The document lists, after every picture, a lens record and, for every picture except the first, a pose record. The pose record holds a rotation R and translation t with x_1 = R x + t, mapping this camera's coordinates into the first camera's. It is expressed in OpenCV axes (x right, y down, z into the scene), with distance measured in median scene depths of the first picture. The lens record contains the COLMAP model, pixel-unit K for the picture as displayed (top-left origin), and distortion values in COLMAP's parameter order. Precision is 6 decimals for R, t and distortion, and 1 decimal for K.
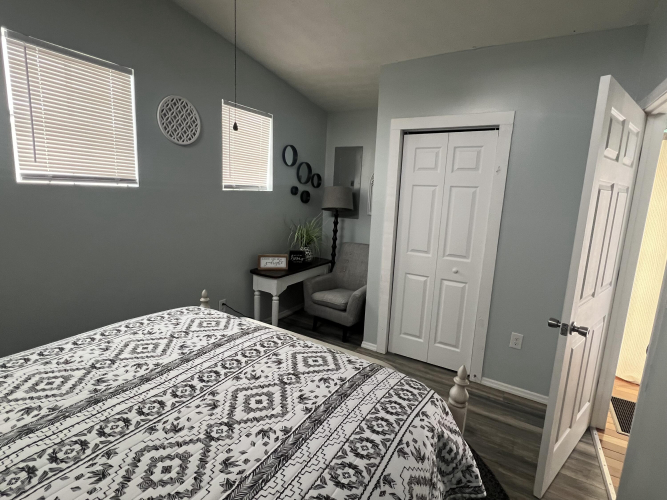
lens RADIAL K [[333.2, 0, 328.5], [0, 333.2, 247.0], [0, 0, 1]] dist [-0.002772, -0.000511]
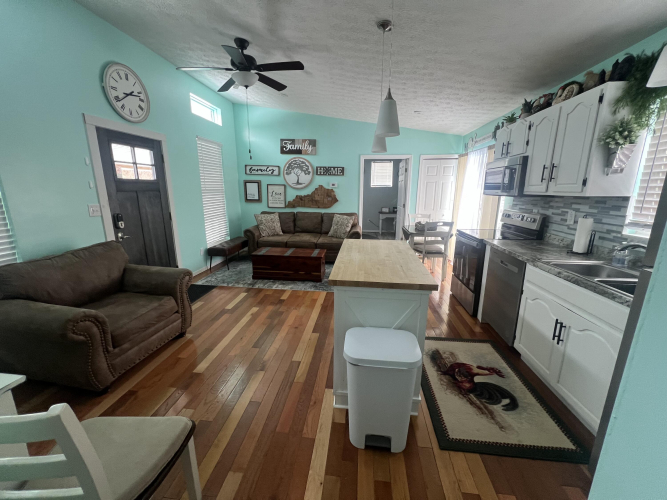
lens RADIAL K [[266.7, 0, 332.4], [0, 266.7, 248.3], [0, 0, 1]] dist [-0.000142, -0.000063]
pose [[0.435234, 0.156376, -0.886633, 2.203786], [-0.129019, 0.985469, 0.110475, 0.219167], [0.891025, 0.066310, 0.449086, -0.618890]]
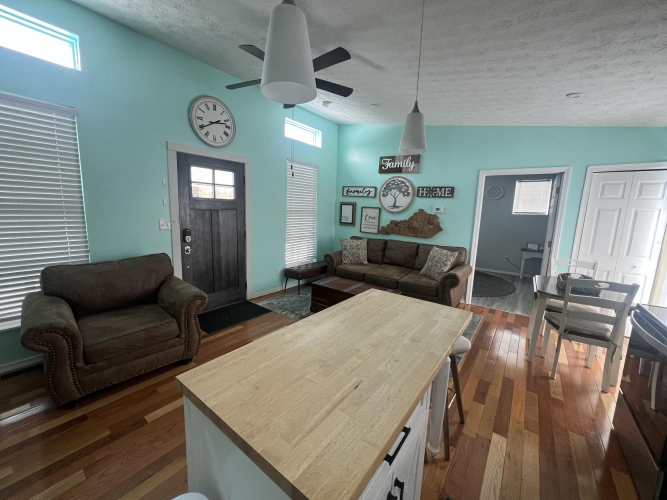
lens RADIAL K [[266.7, 0, 332.7], [0, 266.7, 248.5], [0, 0, 1]] dist [-0.000142, -0.000063]
pose [[-0.080018, 0.099969, -0.991768, 1.985503], [-0.197935, 0.973551, 0.114103, 0.138157], [0.976944, 0.205436, -0.058114, -0.216592]]
